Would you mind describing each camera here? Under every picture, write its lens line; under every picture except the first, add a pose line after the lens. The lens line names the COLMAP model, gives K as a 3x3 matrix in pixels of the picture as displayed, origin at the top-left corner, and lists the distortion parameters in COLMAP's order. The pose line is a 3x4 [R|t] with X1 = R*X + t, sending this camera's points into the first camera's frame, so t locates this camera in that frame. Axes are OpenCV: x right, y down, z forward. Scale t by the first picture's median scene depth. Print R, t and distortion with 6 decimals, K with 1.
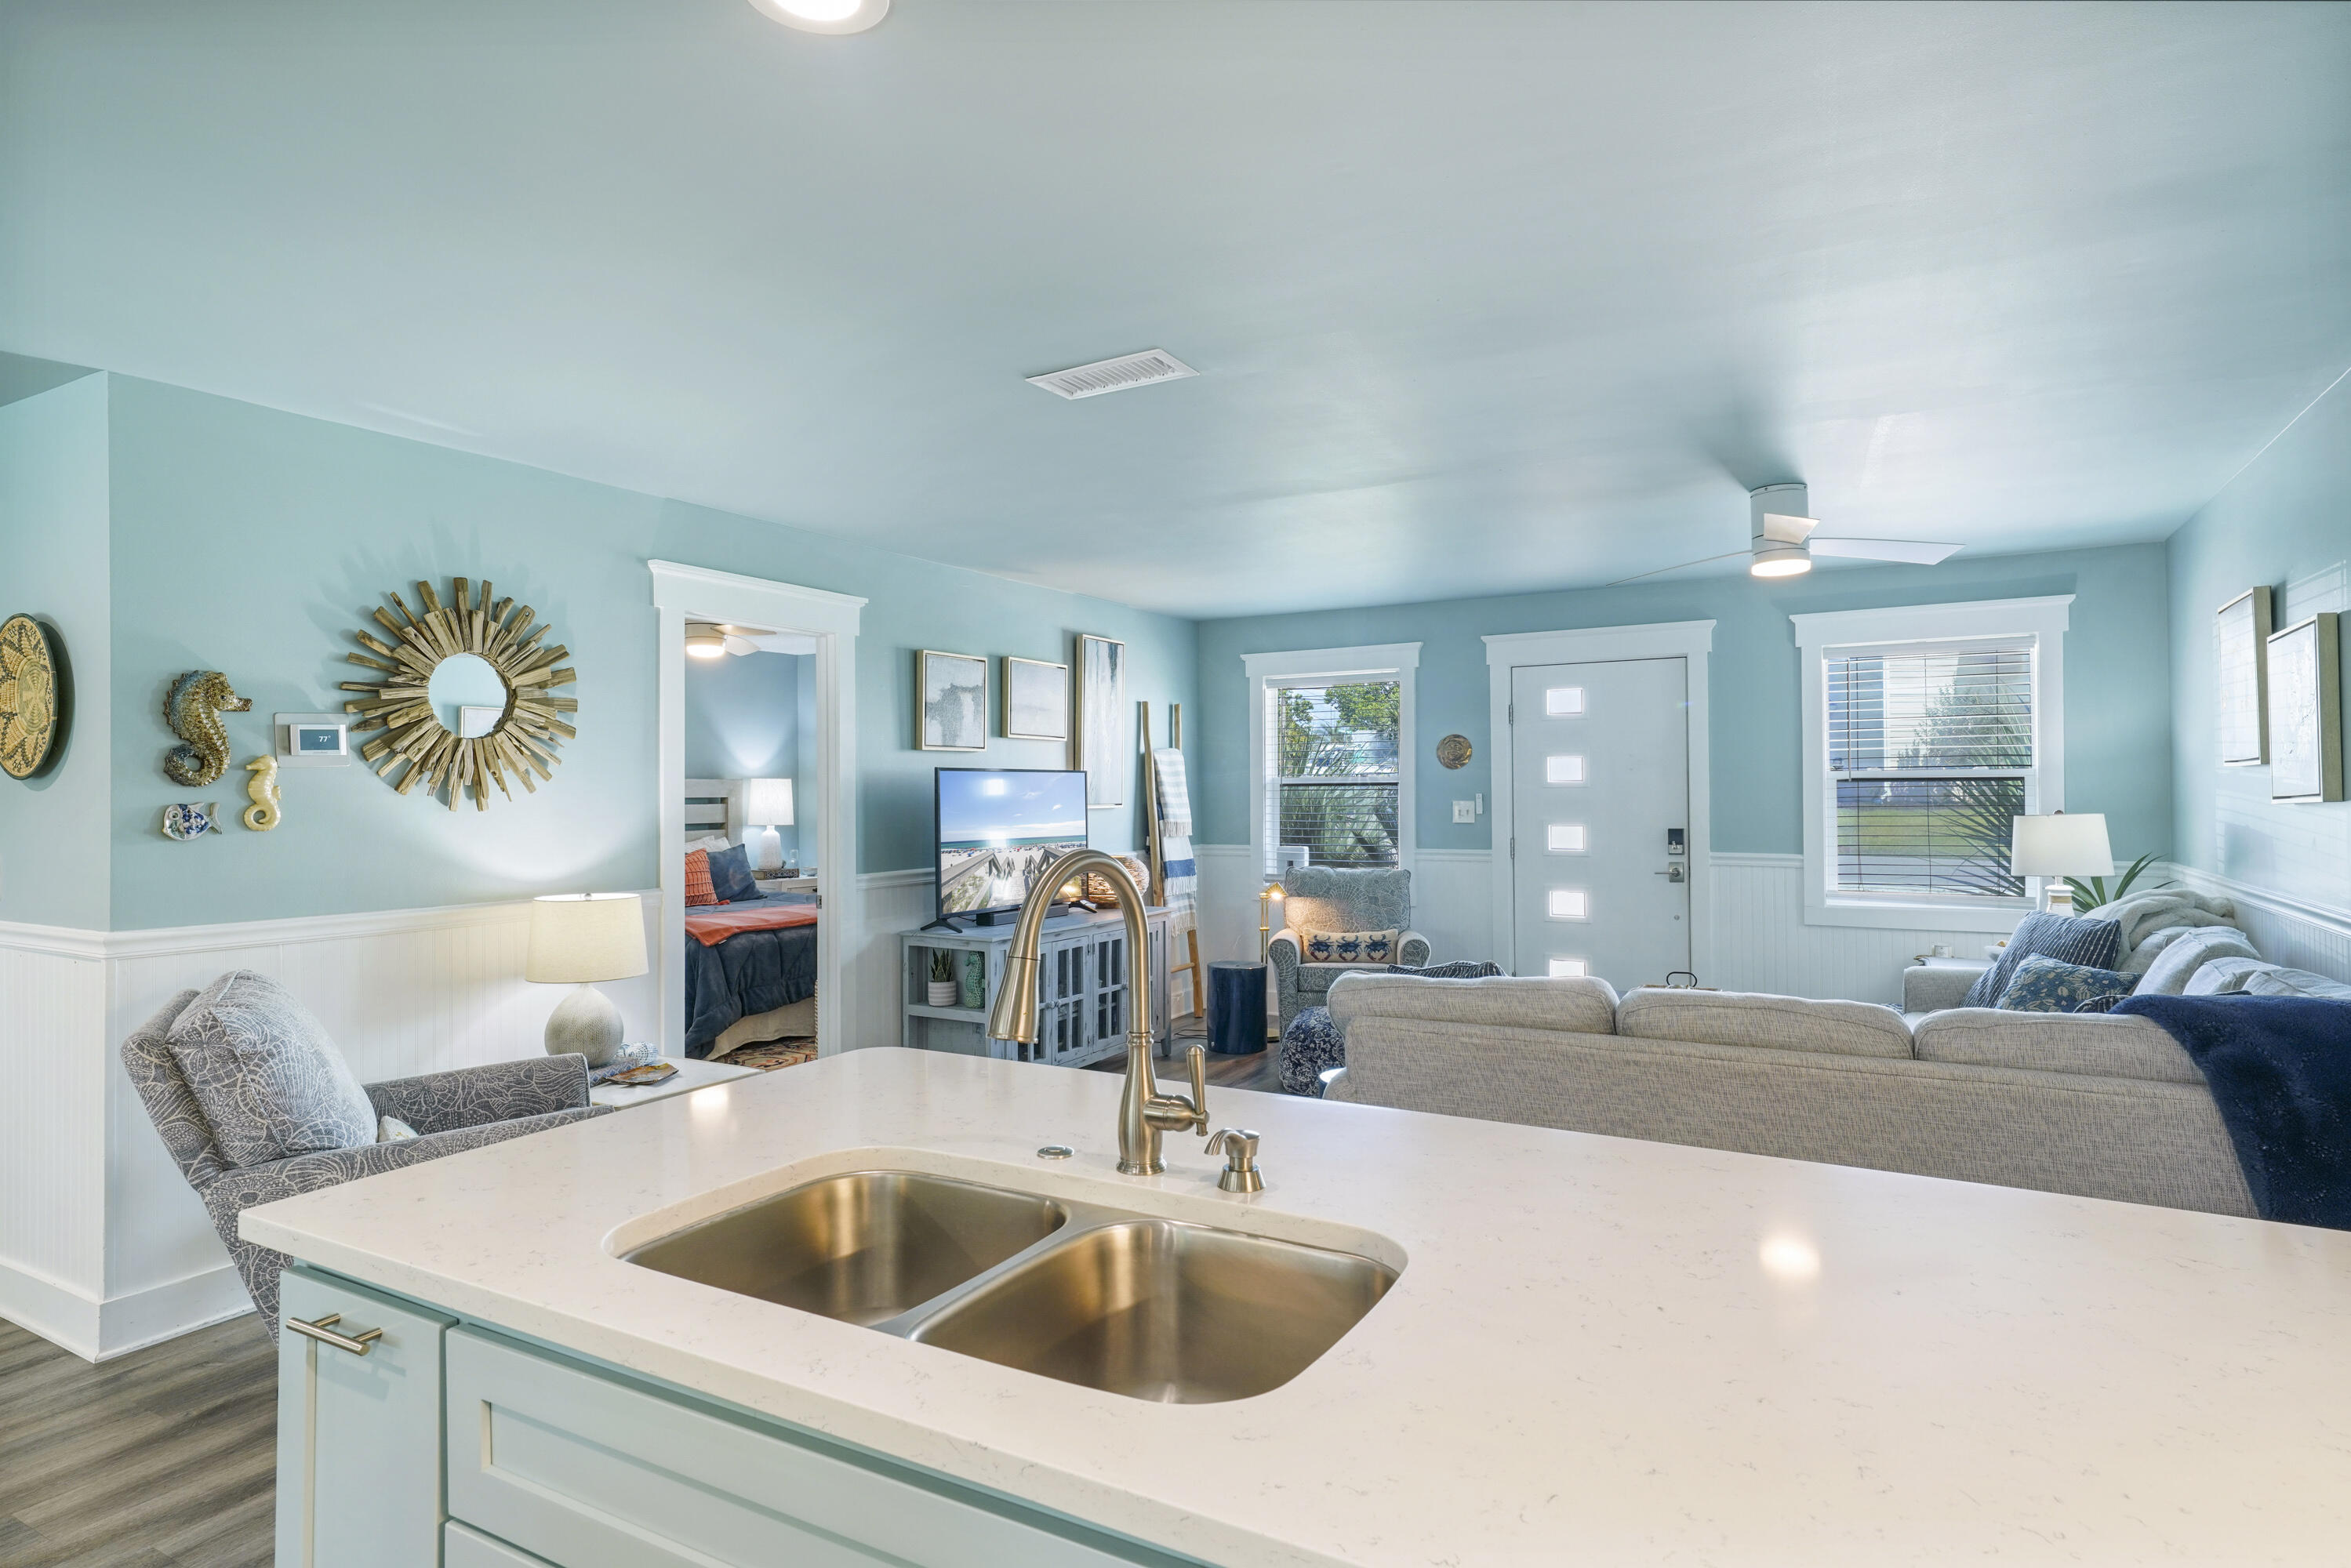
lens RADIAL K [[1260.5, 0, 1185.2], [0, 1260.5, 785.6], [0, 0, 1]] dist [0.018866, -0.001082]
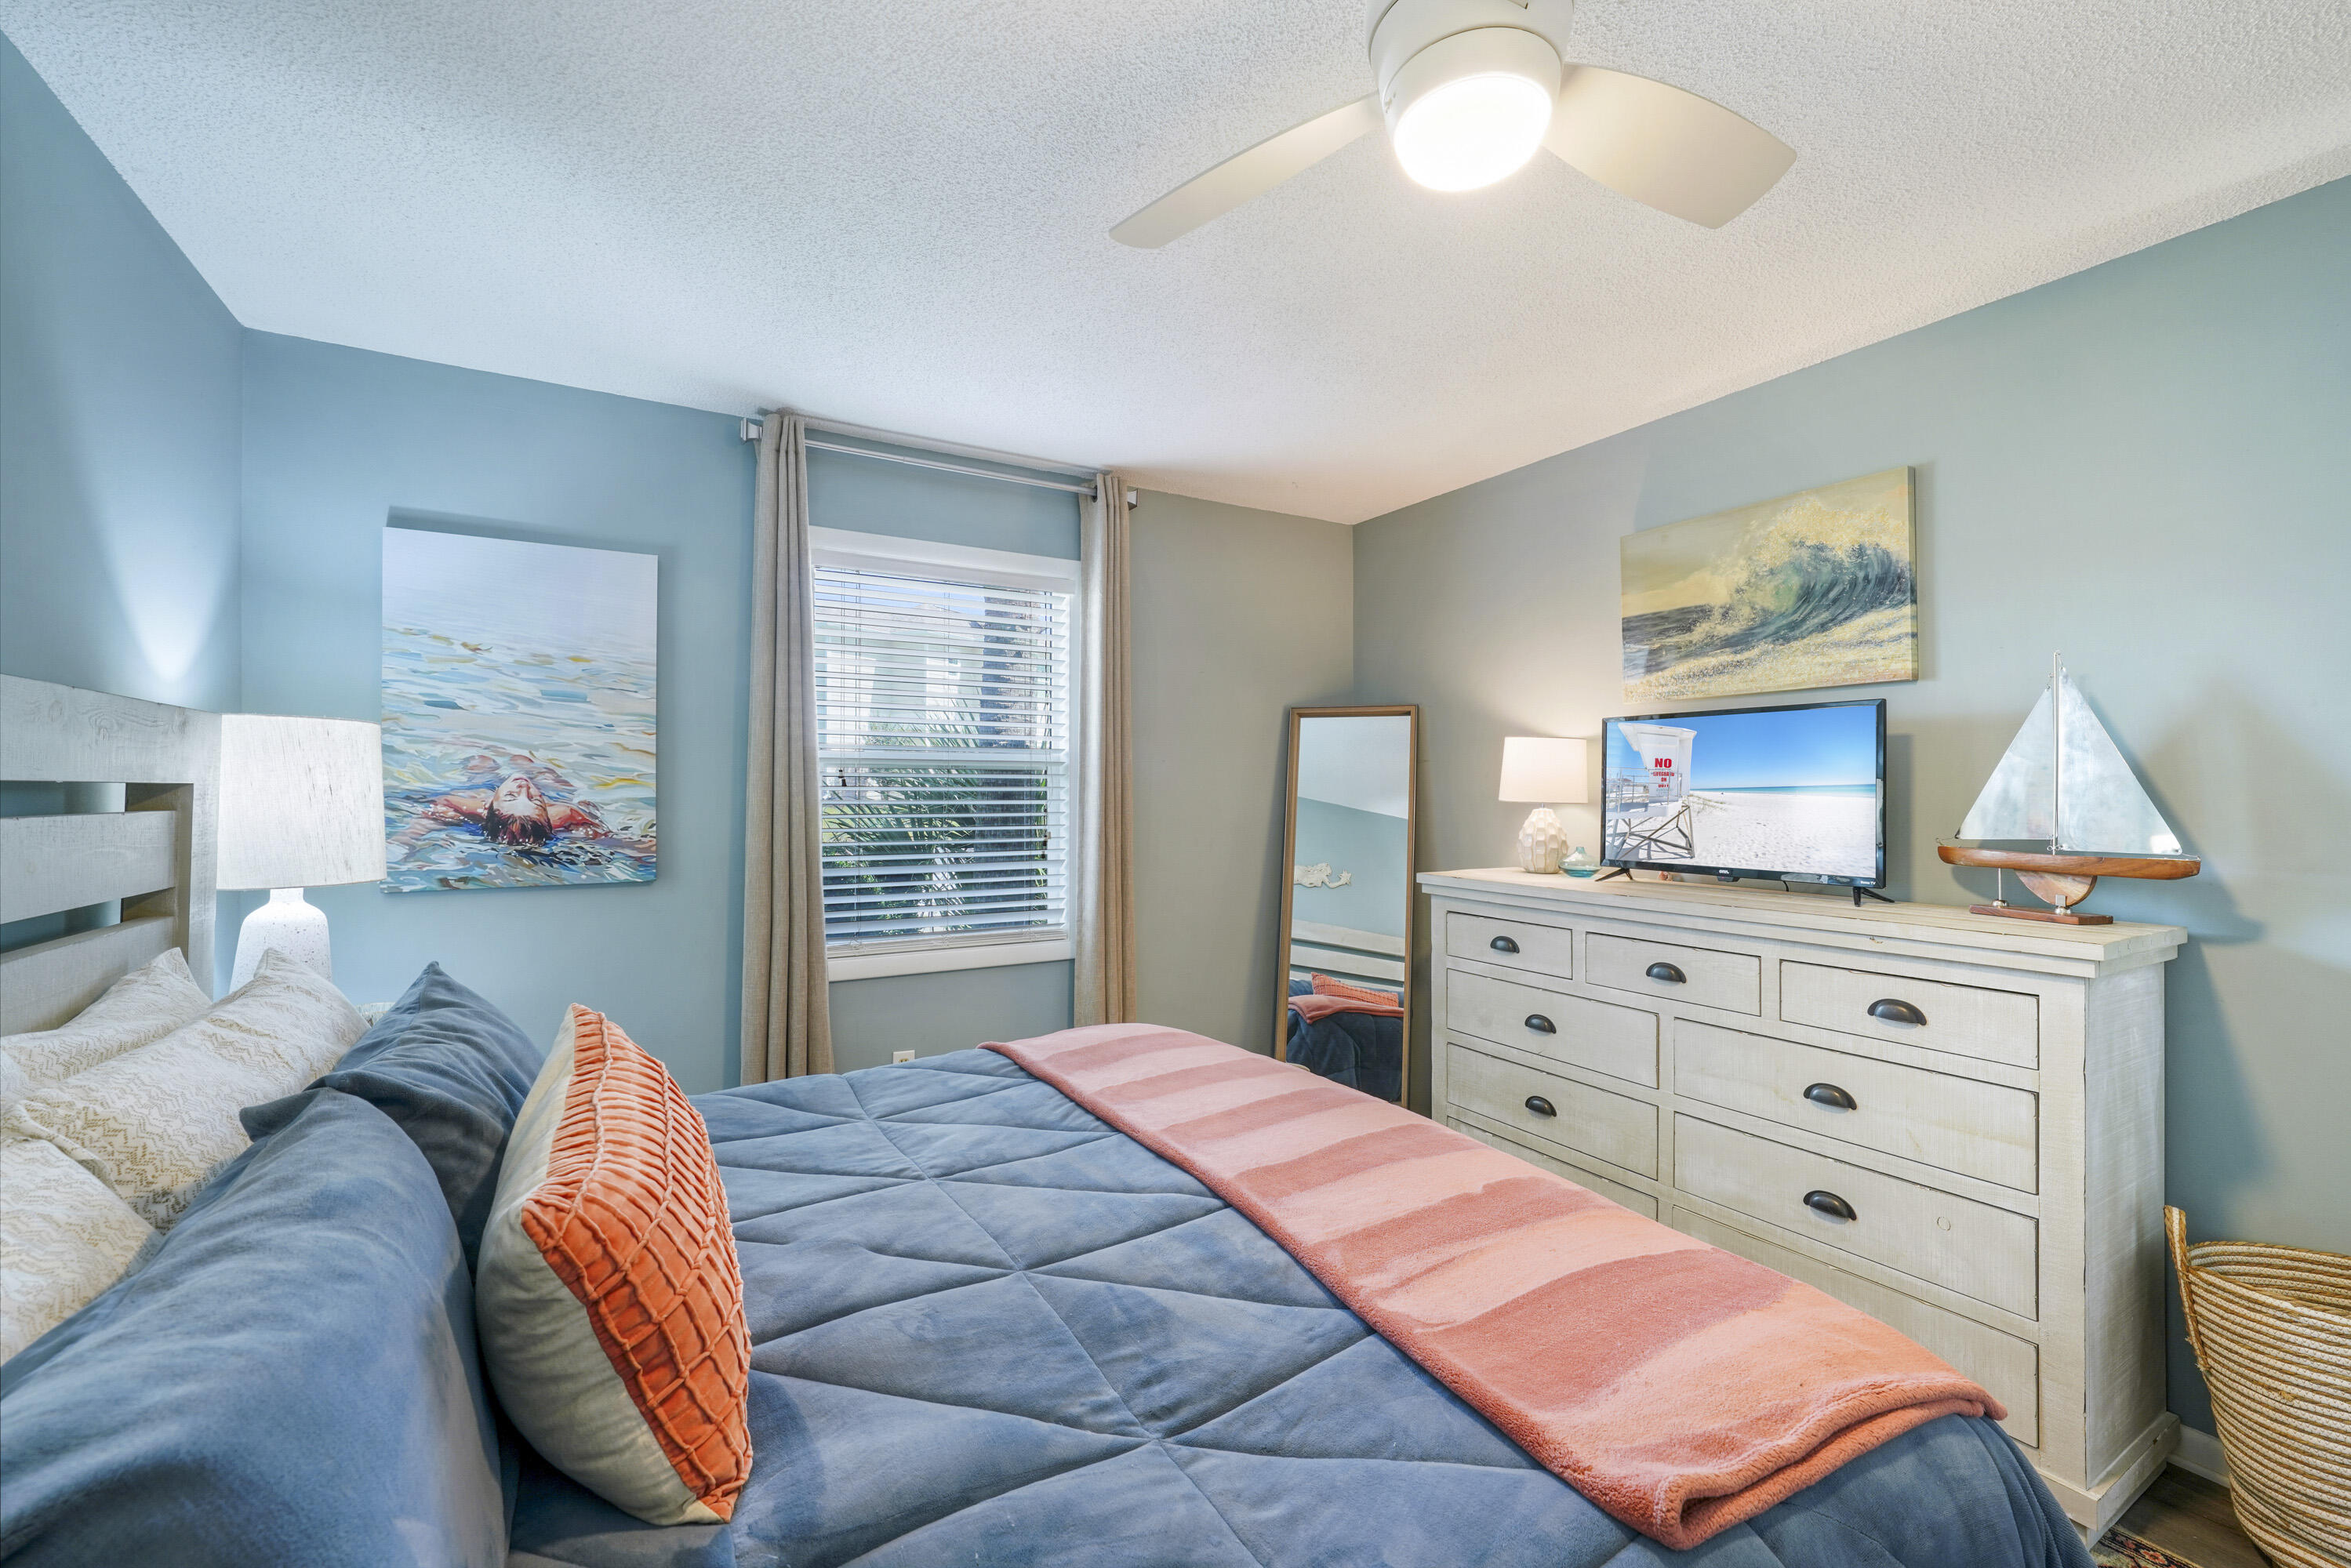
lens RADIAL K [[959.9, 0, 1175.5], [0, 959.9, 784.0], [0, 0, 1]] dist [-0.001043, 0.000021]
pose [[0.488382, 0.011430, 0.872555, -0.585948], [-0.007996, 0.999931, -0.008623, 0.012446], [-0.872593, -0.002765, 0.488440, 1.009048]]
